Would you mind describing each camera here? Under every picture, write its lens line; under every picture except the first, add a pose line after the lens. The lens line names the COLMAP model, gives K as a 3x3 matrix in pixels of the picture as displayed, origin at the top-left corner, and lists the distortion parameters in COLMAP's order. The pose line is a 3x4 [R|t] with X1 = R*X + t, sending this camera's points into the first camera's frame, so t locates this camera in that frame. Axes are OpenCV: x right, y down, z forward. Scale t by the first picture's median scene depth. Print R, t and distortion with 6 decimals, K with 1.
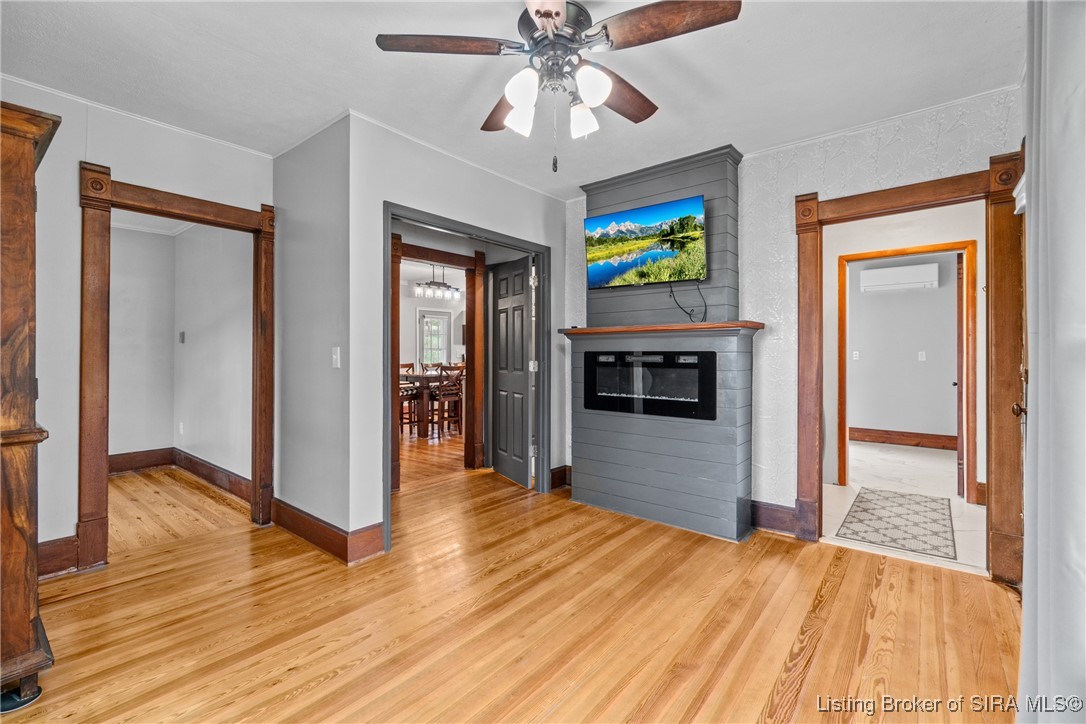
lens RADIAL K [[480.2, 0, 543.0], [0, 480.2, 362.0], [0, 0, 1]] dist [-0.009887, -0.000118]
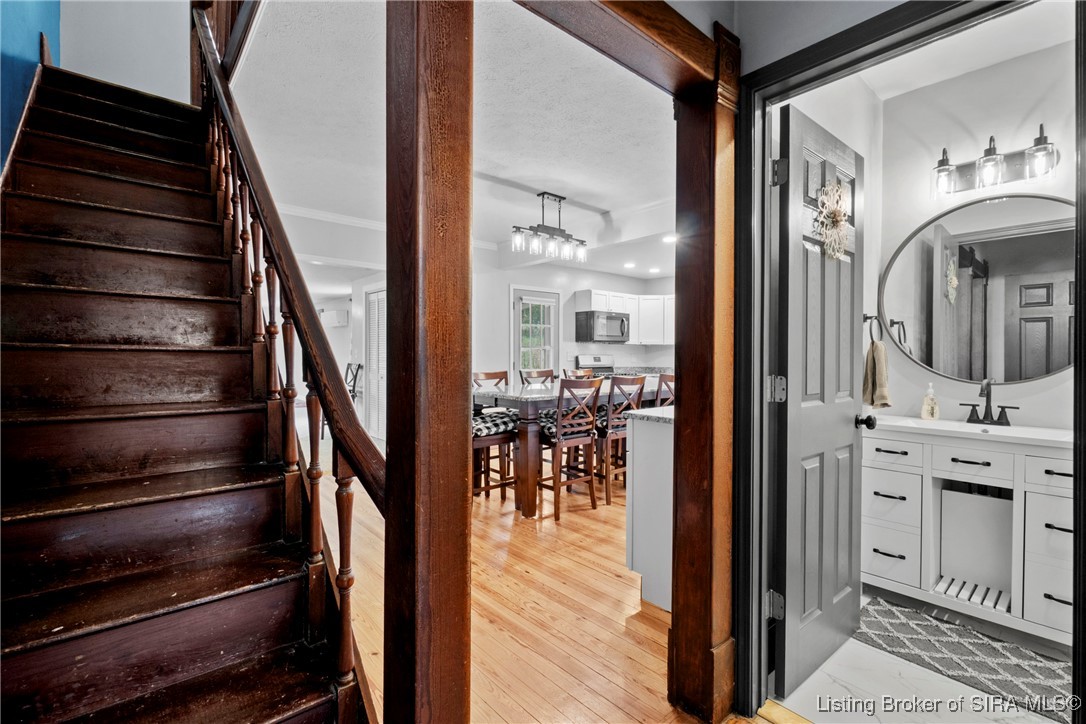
lens RADIAL K [[480.2, 0, 543.0], [0, 480.2, 362.0], [0, 0, 1]] dist [-0.009887, -0.000118]
pose [[0.984347, 0.002662, -0.176220, -0.132919], [-0.002939, 0.999995, -0.001308, -0.008986], [0.176215, 0.001805, 0.984350, 0.463057]]
